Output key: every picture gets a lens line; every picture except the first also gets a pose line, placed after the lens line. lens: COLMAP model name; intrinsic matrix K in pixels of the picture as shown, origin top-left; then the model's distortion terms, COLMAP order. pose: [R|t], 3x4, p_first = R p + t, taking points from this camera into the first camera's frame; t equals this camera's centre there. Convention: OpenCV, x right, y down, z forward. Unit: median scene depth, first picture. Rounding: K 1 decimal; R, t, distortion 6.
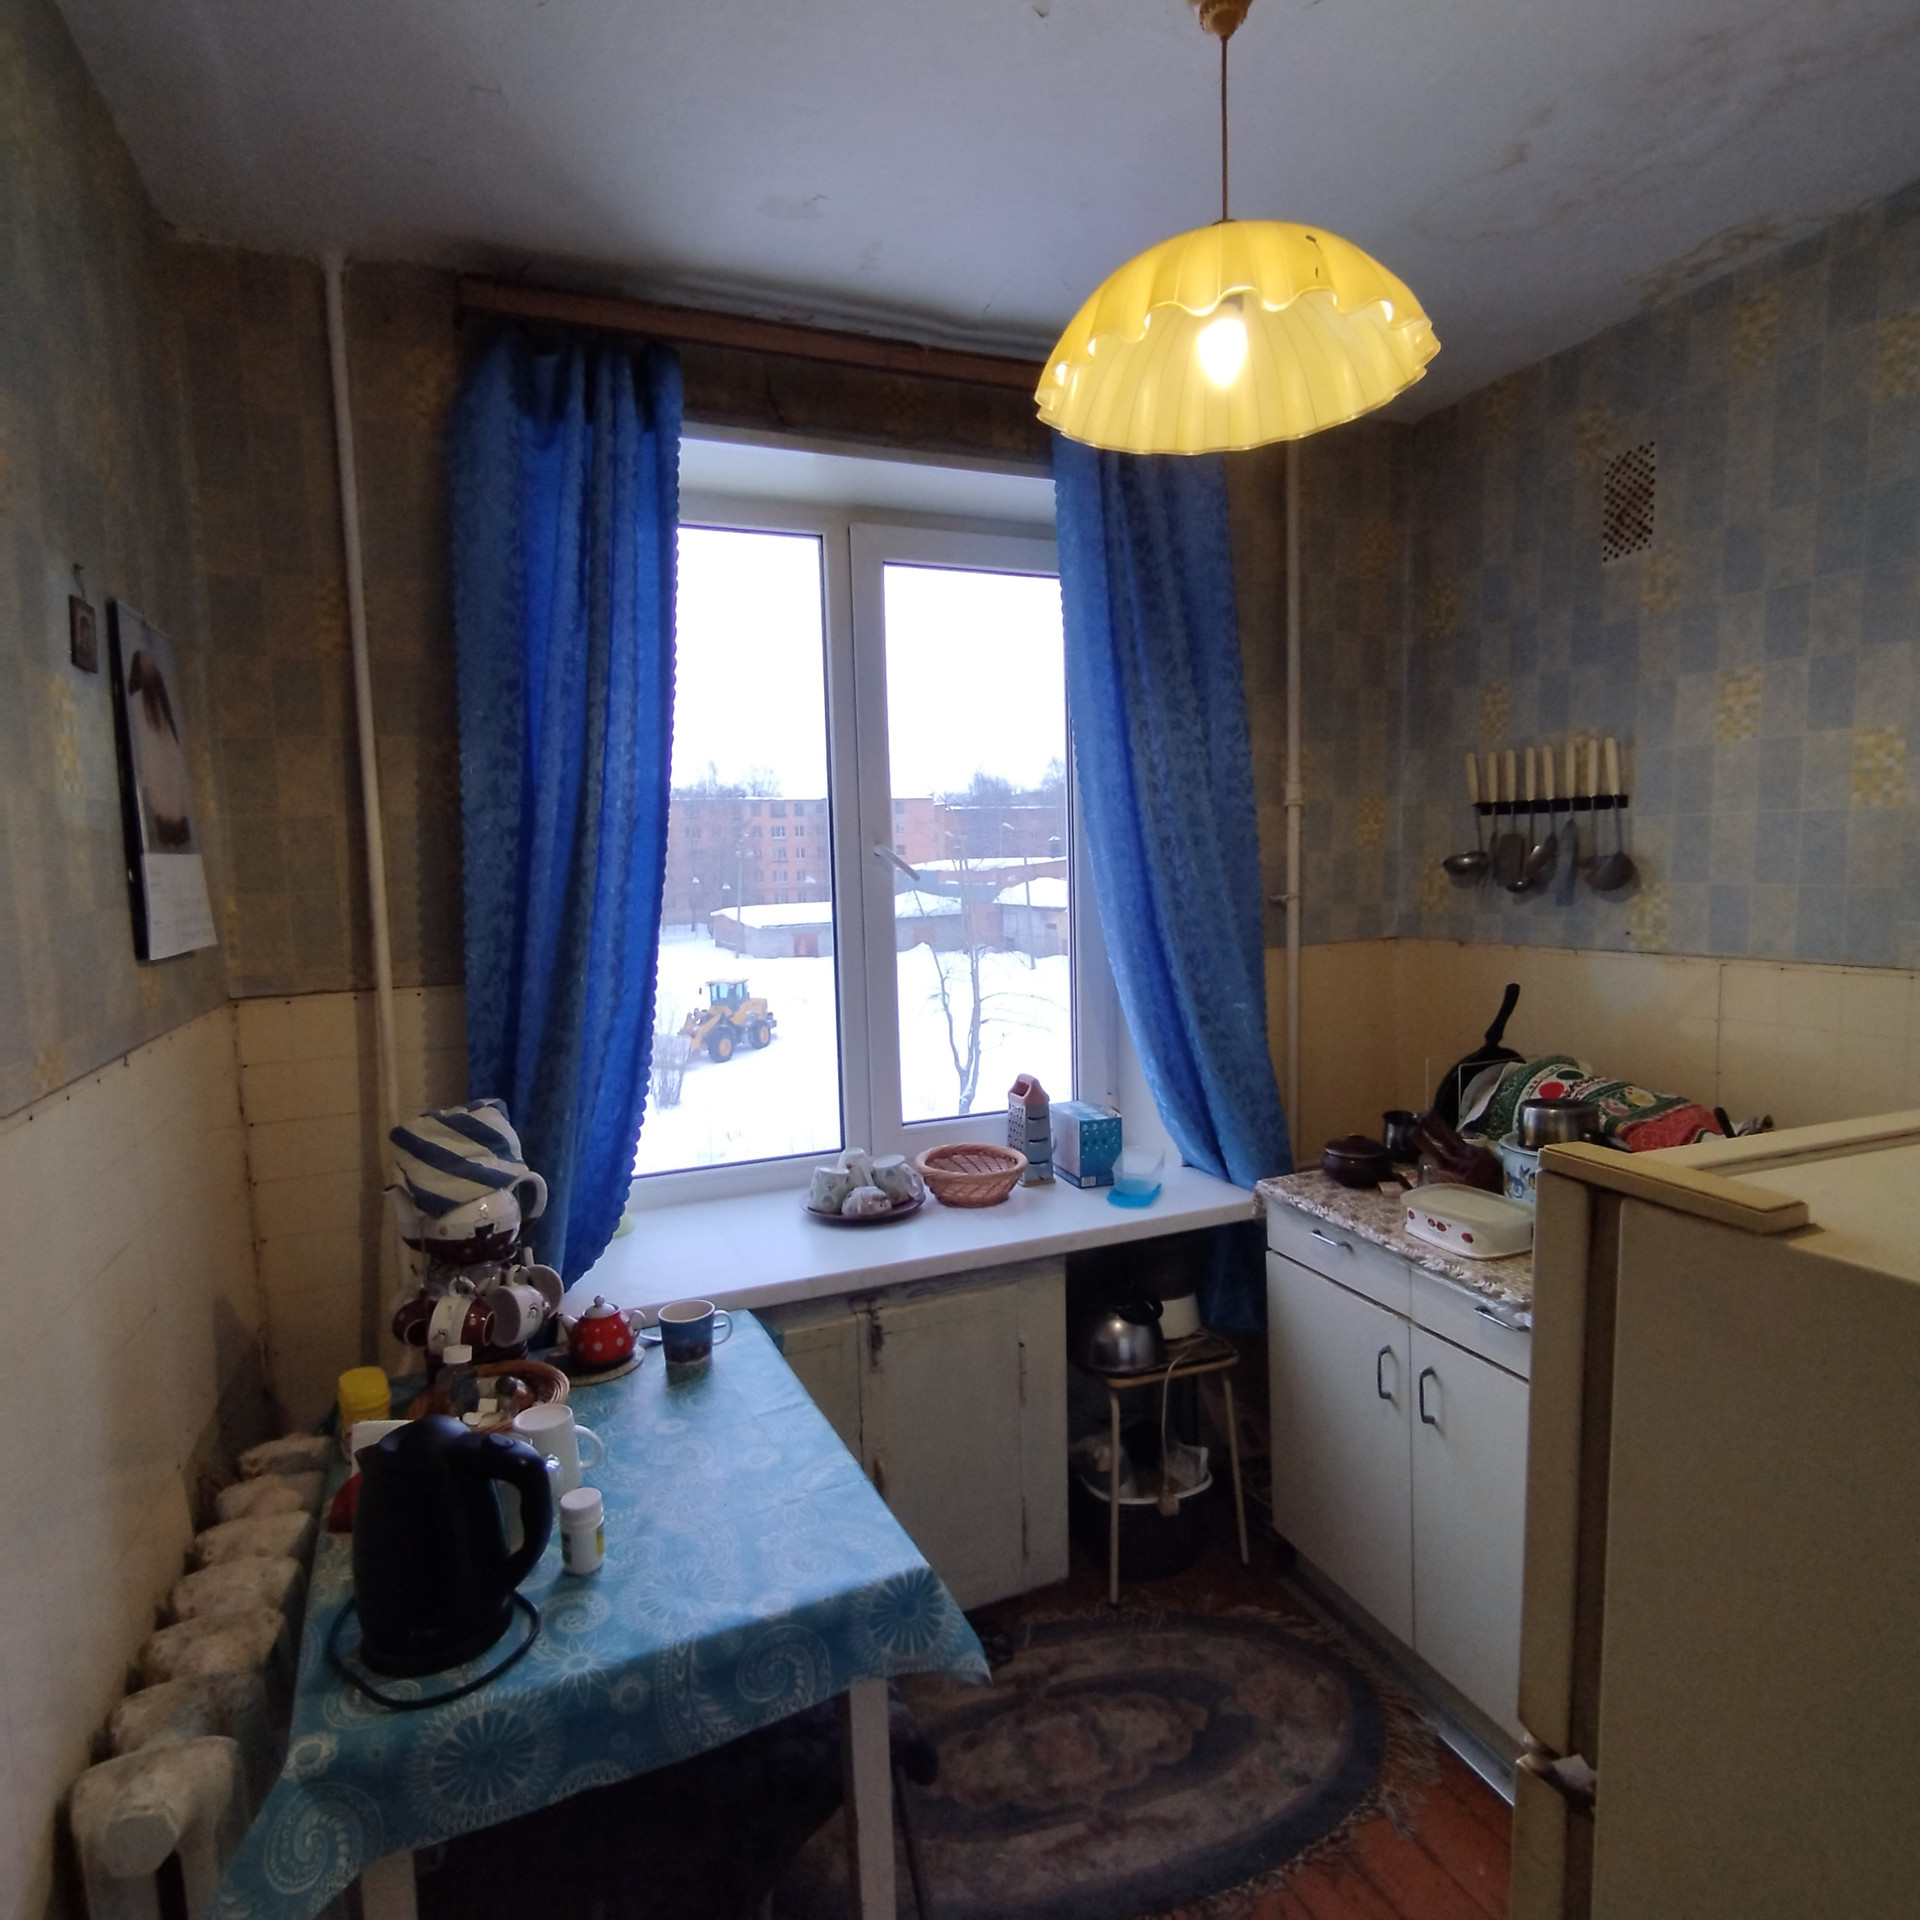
lens RADIAL K [[1165.1, 0, 932.2], [0, 1165.1, 958.5], [0, 0, 1]] dist [-0.003372, 0.001882]
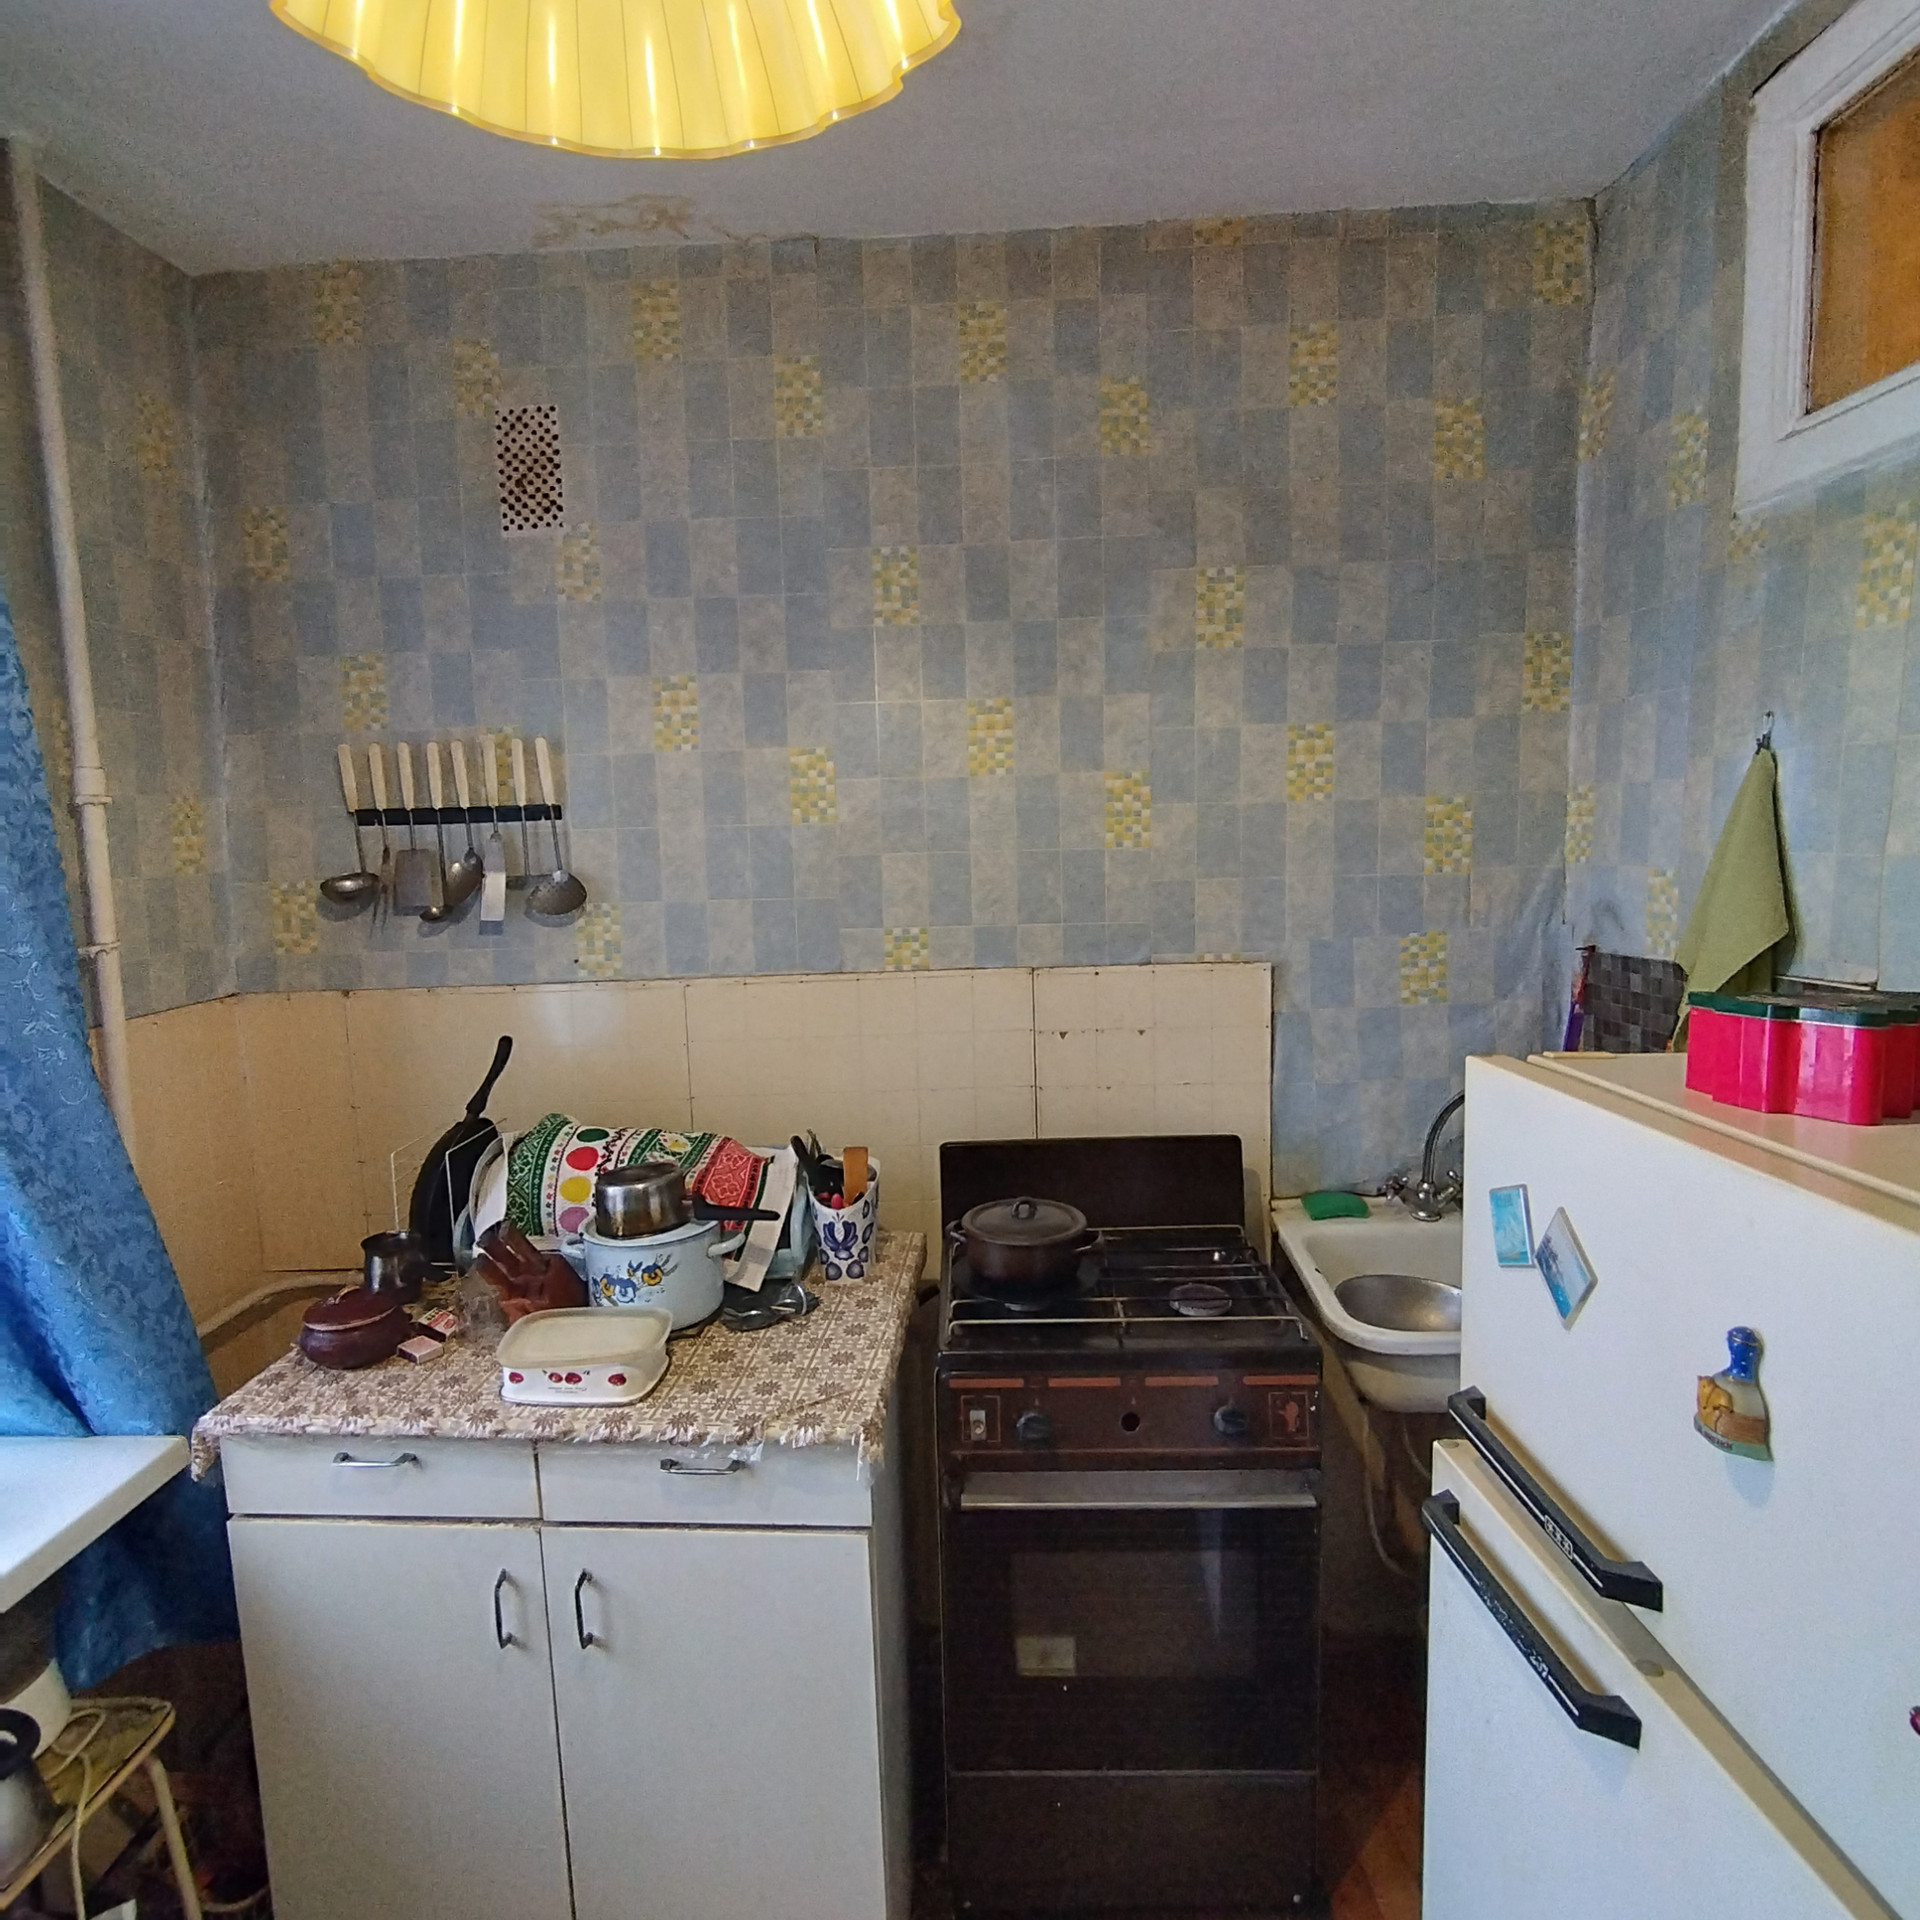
lens RADIAL K [[1165.1, 0, 932.2], [0, 1165.1, 958.5], [0, 0, 1]] dist [-0.003372, 0.001882]
pose [[0.405563, -0.083664, 0.910230, -0.102224], [0.098982, 0.993966, 0.047258, -0.039630], [-0.908692, 0.070930, 0.411397, 0.397465]]
